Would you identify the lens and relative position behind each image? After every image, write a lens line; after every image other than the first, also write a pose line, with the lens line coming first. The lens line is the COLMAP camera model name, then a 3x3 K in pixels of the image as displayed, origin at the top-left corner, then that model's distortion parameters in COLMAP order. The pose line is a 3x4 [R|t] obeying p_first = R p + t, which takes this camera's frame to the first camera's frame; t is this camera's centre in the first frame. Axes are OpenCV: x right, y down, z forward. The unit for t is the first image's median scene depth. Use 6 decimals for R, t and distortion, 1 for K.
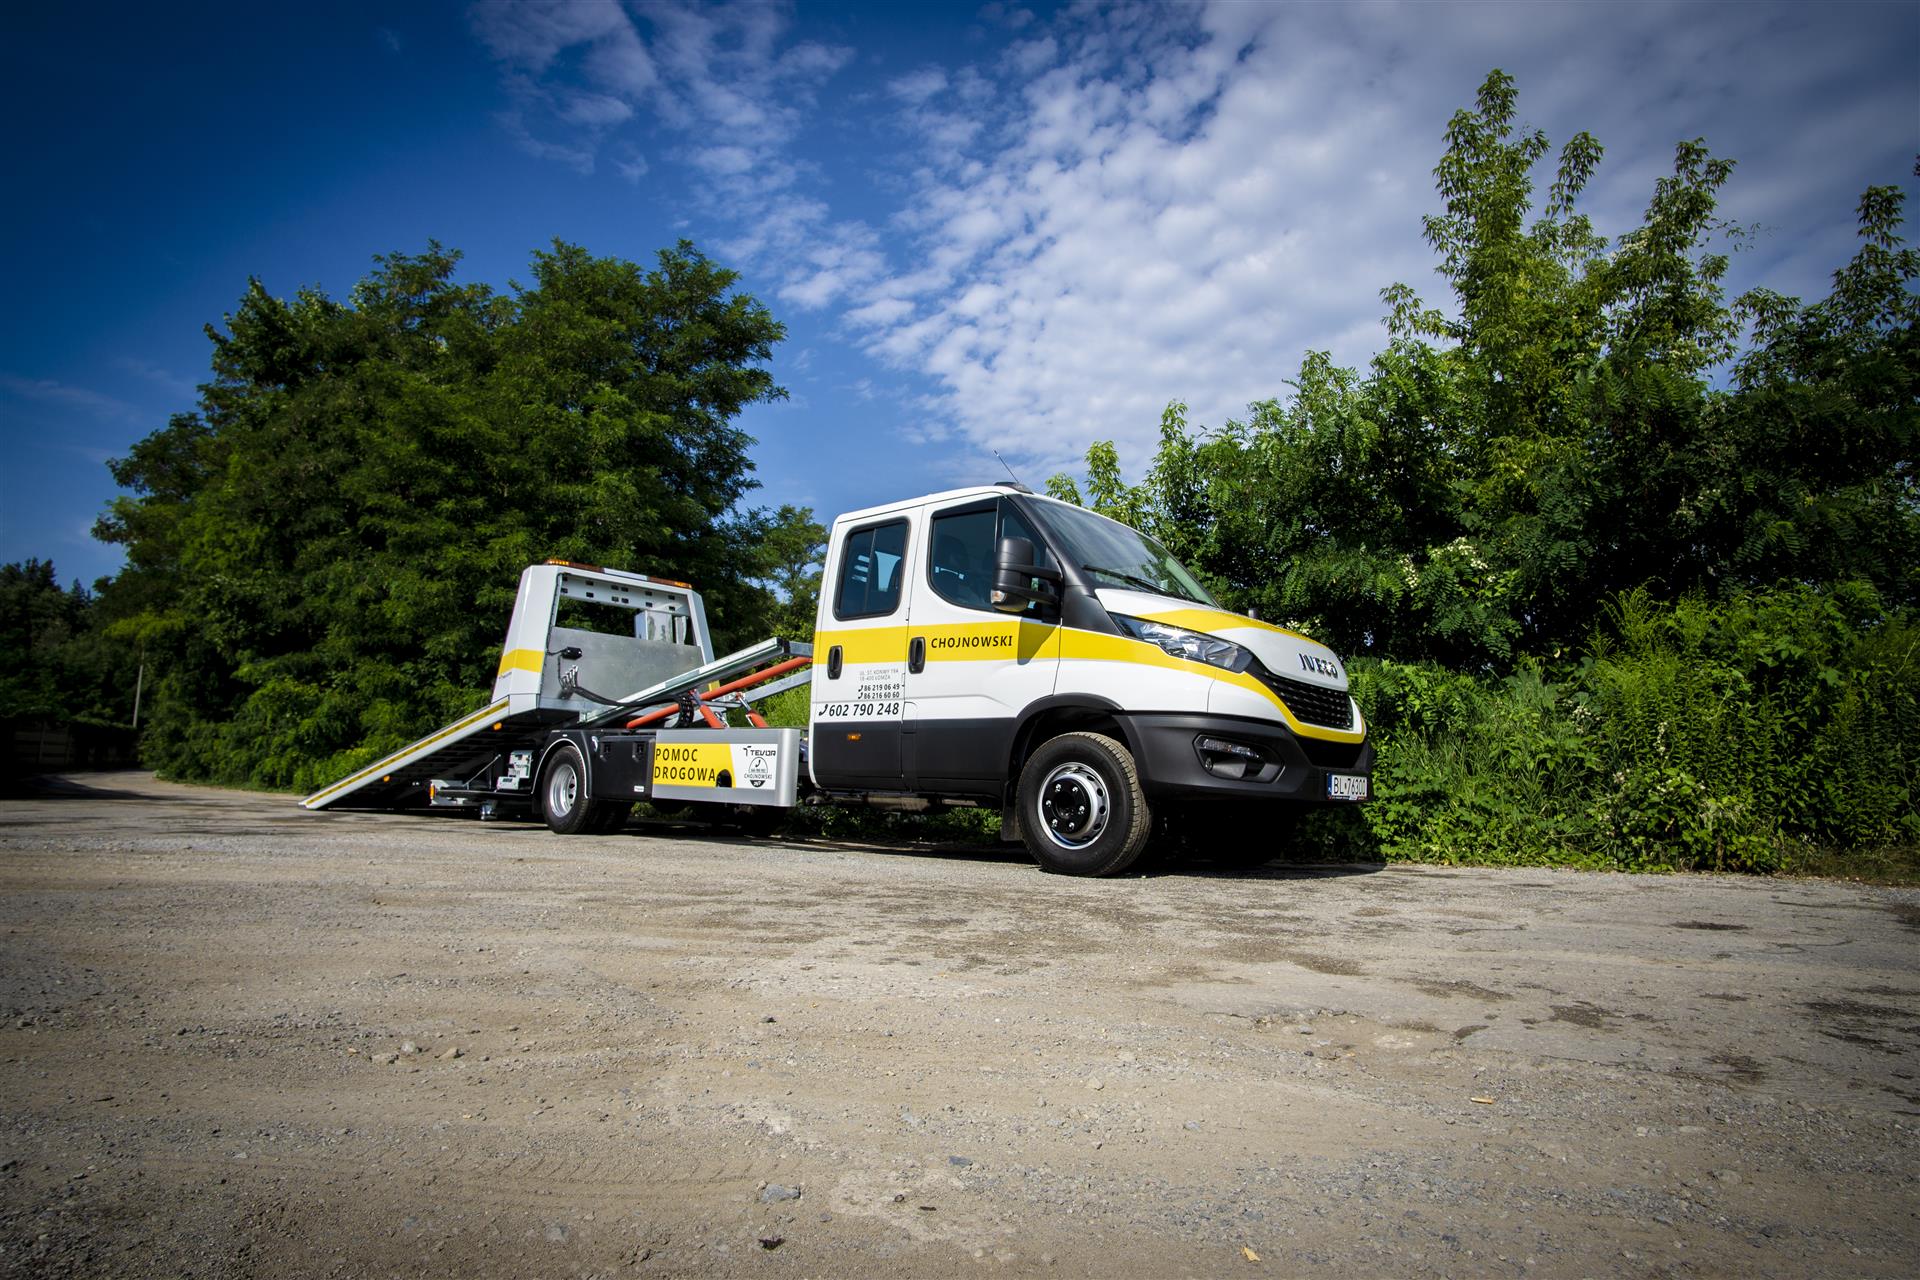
lens RADIAL K [[1036.4, 0, 960.0], [0, 1036.4, 640.0], [0, 0, 1]] dist [-0.038092, 0.011920]
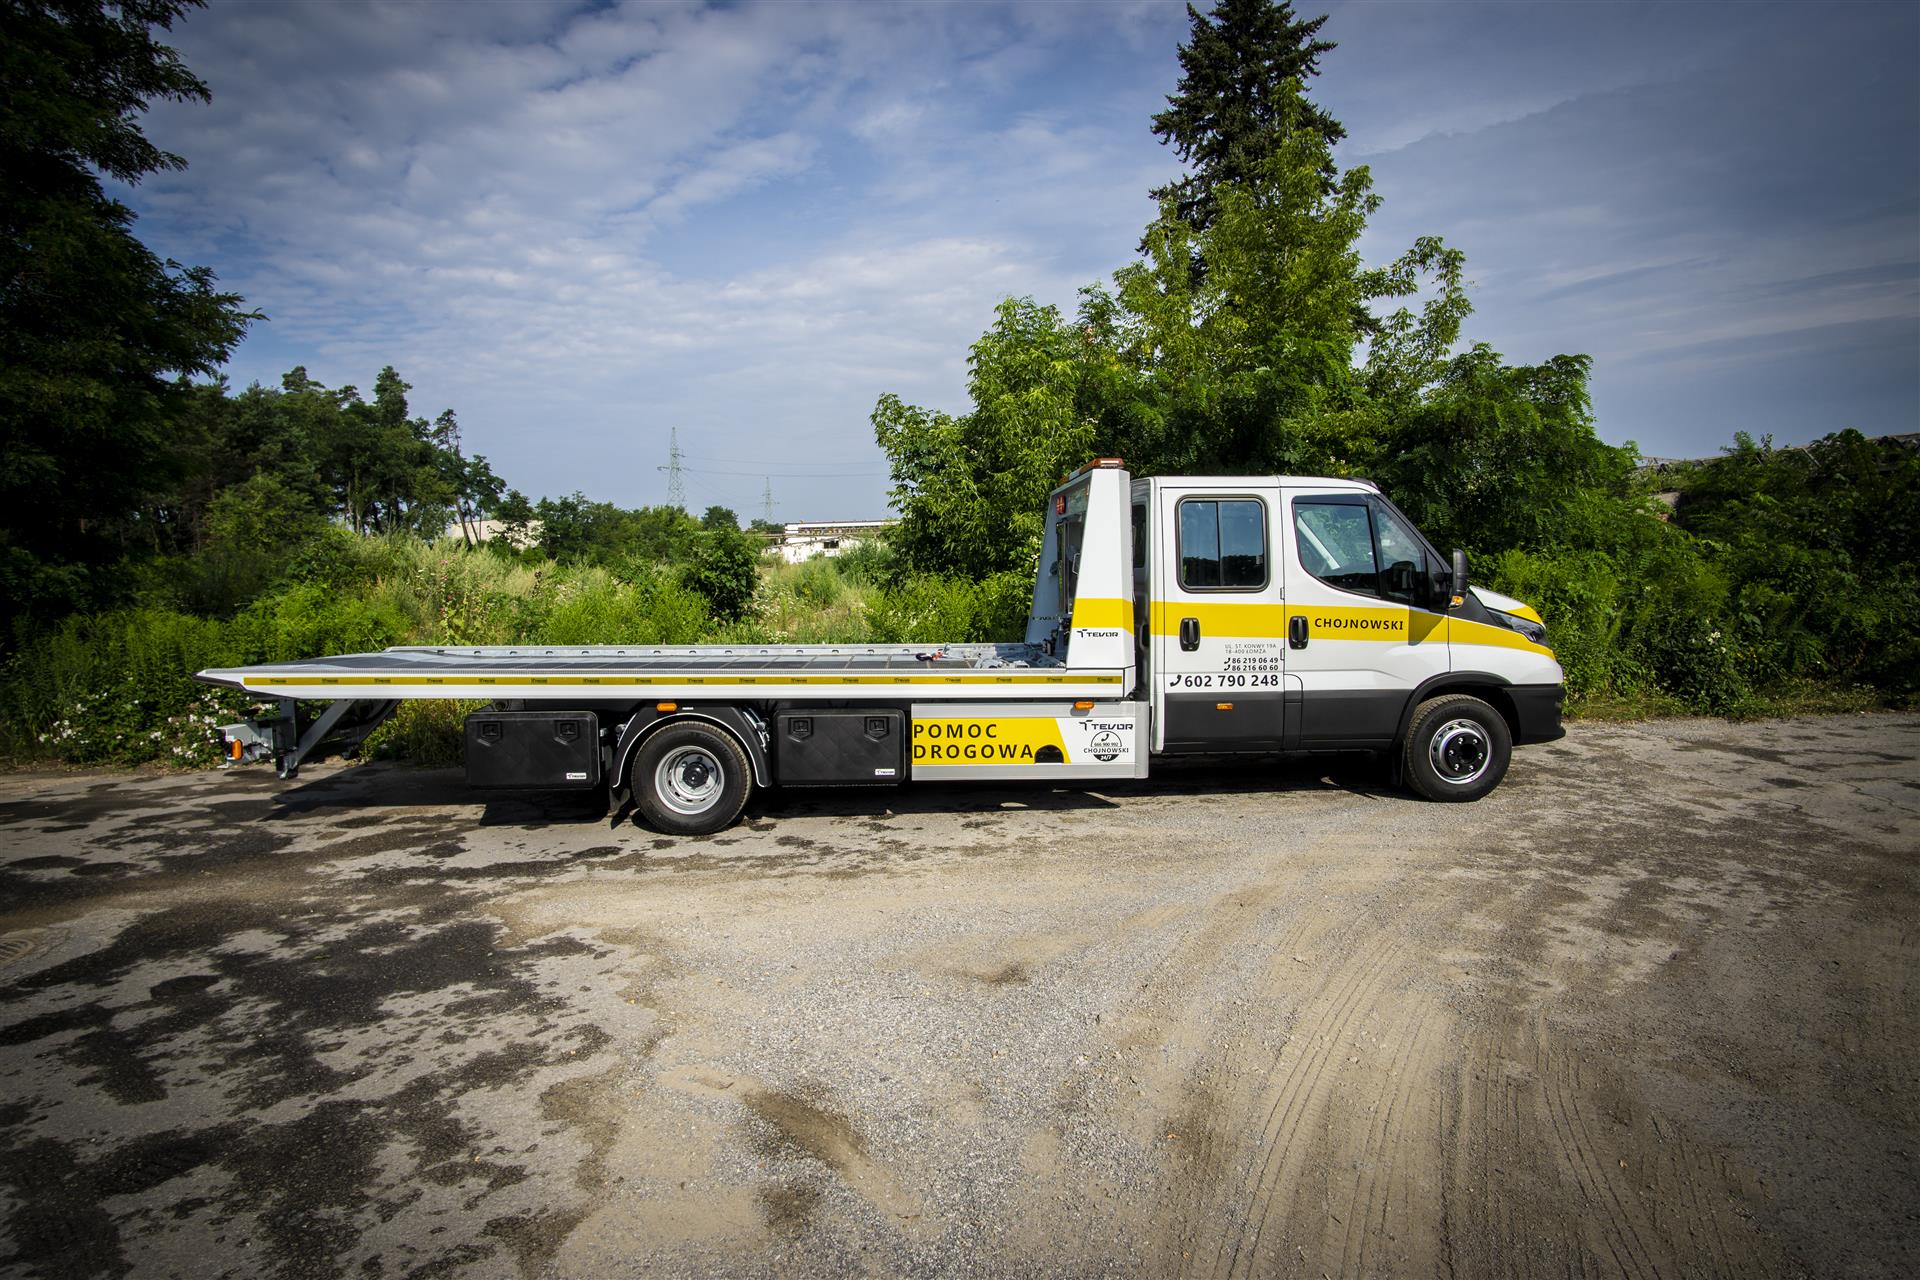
lens RADIAL K [[1033.2, 0, 952.1], [0, 1033.2, 647.4], [0, 0, 1]] dist [-0.041378, 0.013959]
pose [[0.720275, -0.087554, 0.688141, -0.861948], [-0.067871, 0.978348, 0.195519, -0.128994], [-0.690360, -0.187533, 0.698738, 0.391913]]
